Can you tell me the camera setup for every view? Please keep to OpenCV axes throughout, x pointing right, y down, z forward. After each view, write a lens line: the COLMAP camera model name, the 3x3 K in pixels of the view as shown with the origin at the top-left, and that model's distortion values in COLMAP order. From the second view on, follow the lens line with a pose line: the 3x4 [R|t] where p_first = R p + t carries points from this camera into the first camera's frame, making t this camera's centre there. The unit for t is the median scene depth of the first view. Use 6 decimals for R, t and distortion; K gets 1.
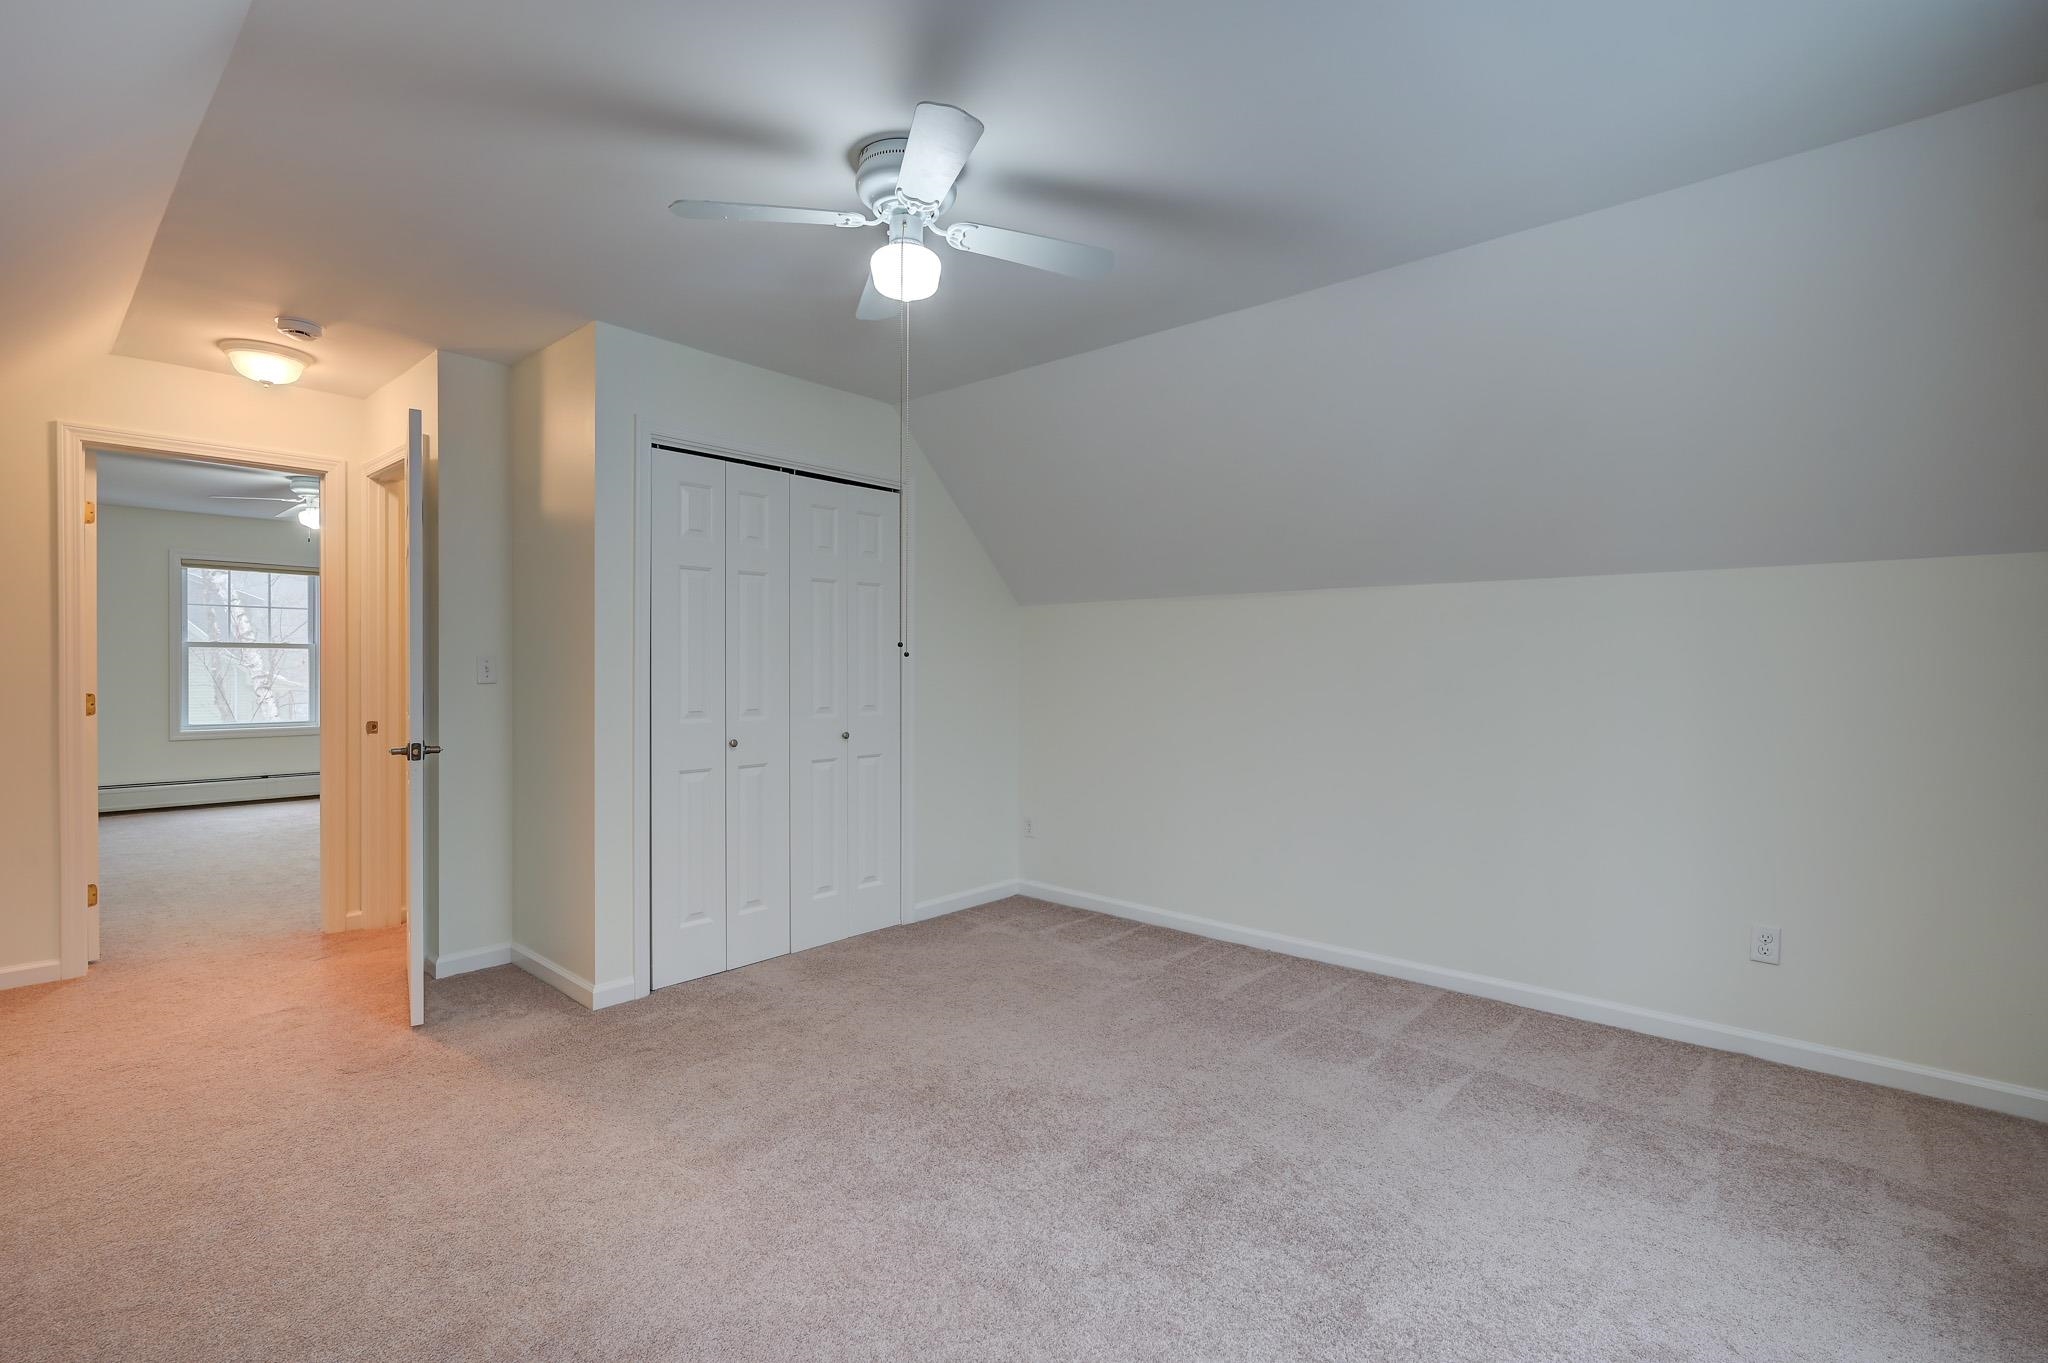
lens RADIAL K [[927.1, 0, 1025.3], [0, 927.1, 672.3], [0, 0, 1]] dist [-0.002902, 0.000621]
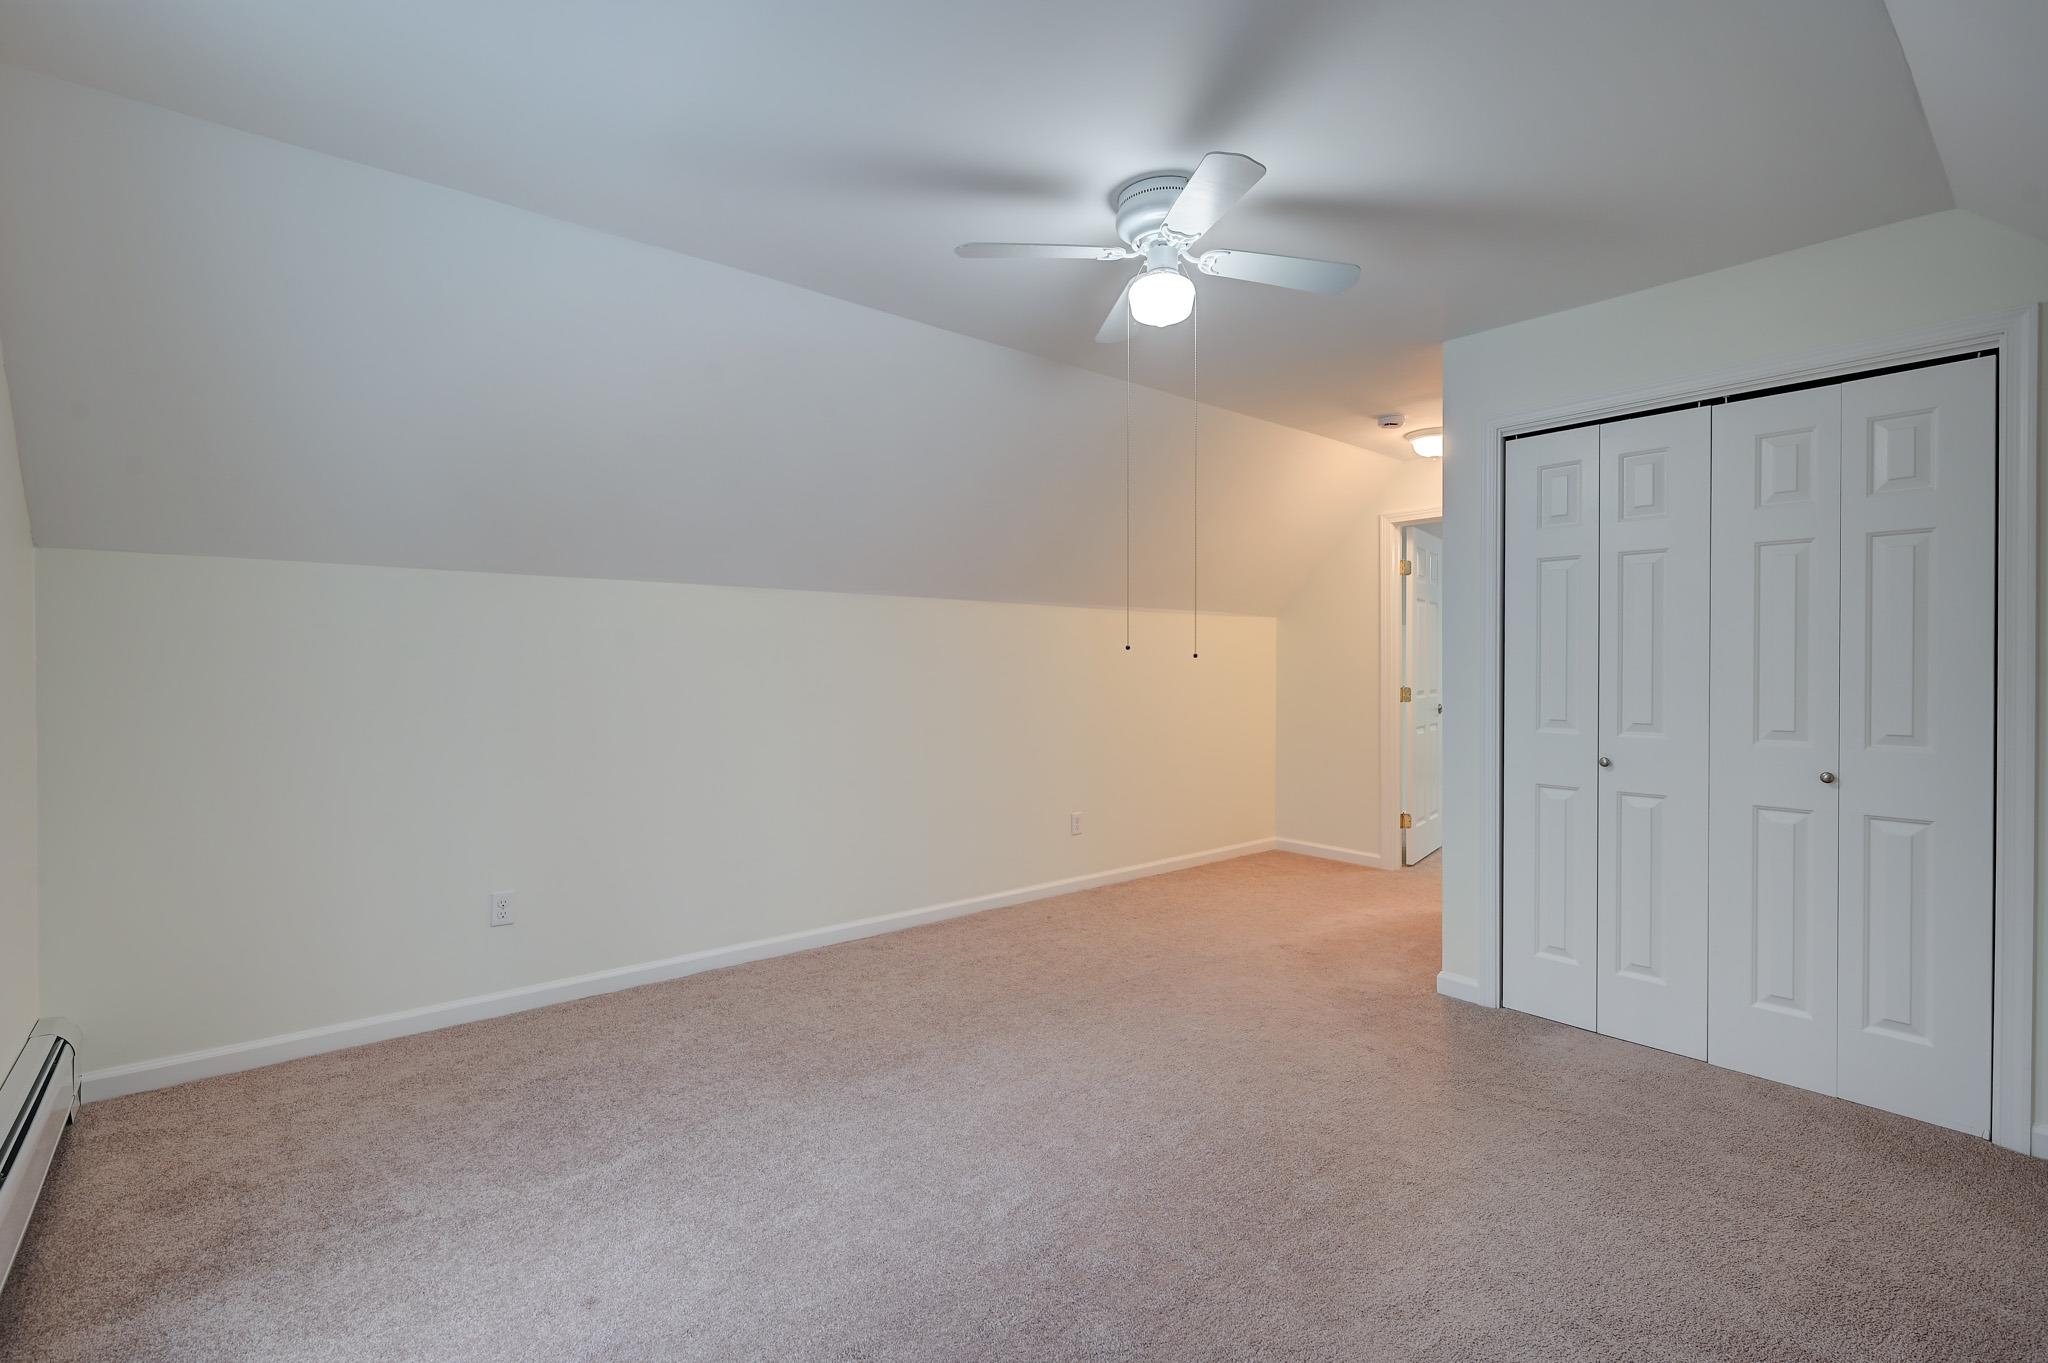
lens RADIAL K [[927.1, 0, 1023.9], [0, 927.1, 675.0], [0, 0, 1]] dist [-0.002902, 0.000621]
pose [[-0.155527, 0.007680, -0.987802, 0.574213], [-0.007858, 0.999929, 0.009011, -0.004964], [0.987800, 0.009163, -0.155455, 0.605400]]
